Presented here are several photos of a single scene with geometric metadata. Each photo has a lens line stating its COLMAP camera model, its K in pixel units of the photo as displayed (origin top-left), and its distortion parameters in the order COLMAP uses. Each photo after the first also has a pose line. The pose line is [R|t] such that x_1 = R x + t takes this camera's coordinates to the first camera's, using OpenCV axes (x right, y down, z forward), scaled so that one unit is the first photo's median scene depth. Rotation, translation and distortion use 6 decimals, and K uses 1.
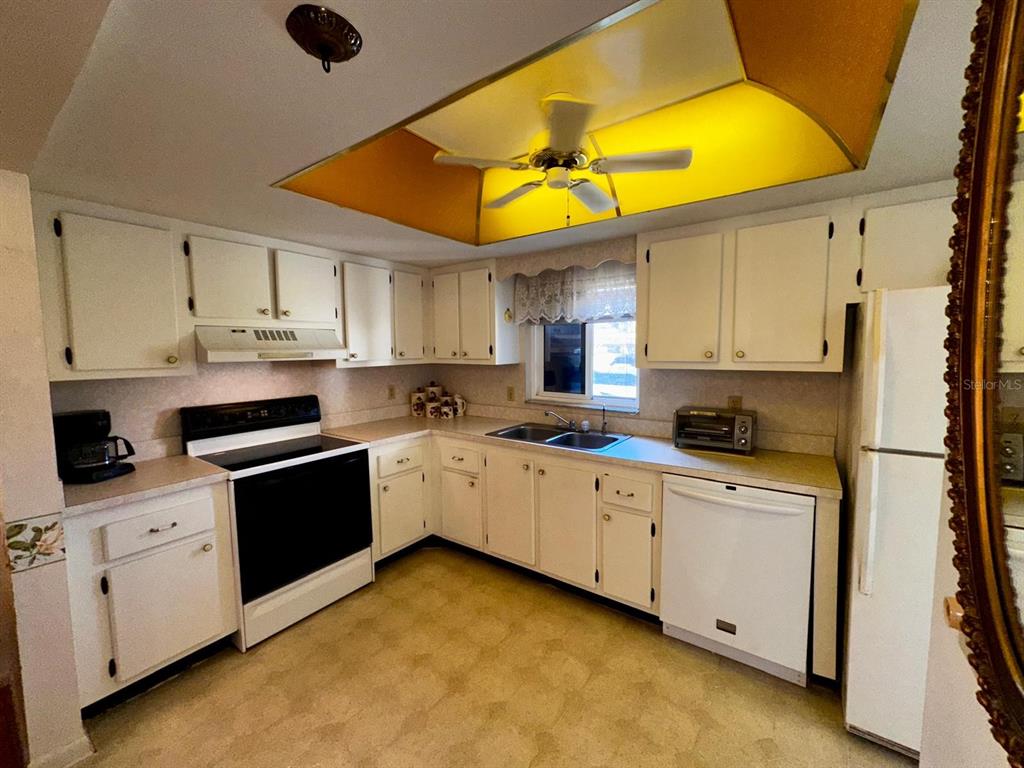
lens RADIAL K [[411.5, 0, 510.7], [0, 411.5, 381.8], [0, 0, 1]] dist [-0.000178, -0.000093]
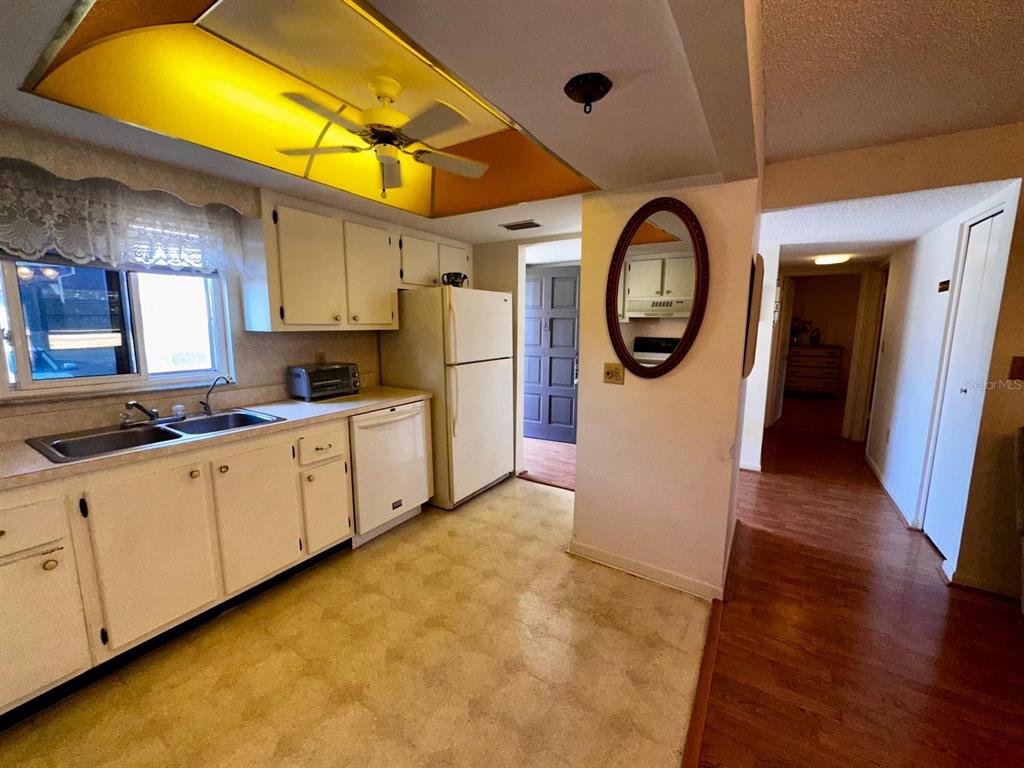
lens RADIAL K [[411.5, 0, 512.2], [0, 411.5, 381.2], [0, 0, 1]] dist [-0.000178, -0.000093]
pose [[-0.063824, -0.133538, 0.988986, -0.708952], [0.071394, 0.987857, 0.137993, -0.009959], [-0.995404, 0.079415, -0.053515, 0.500596]]
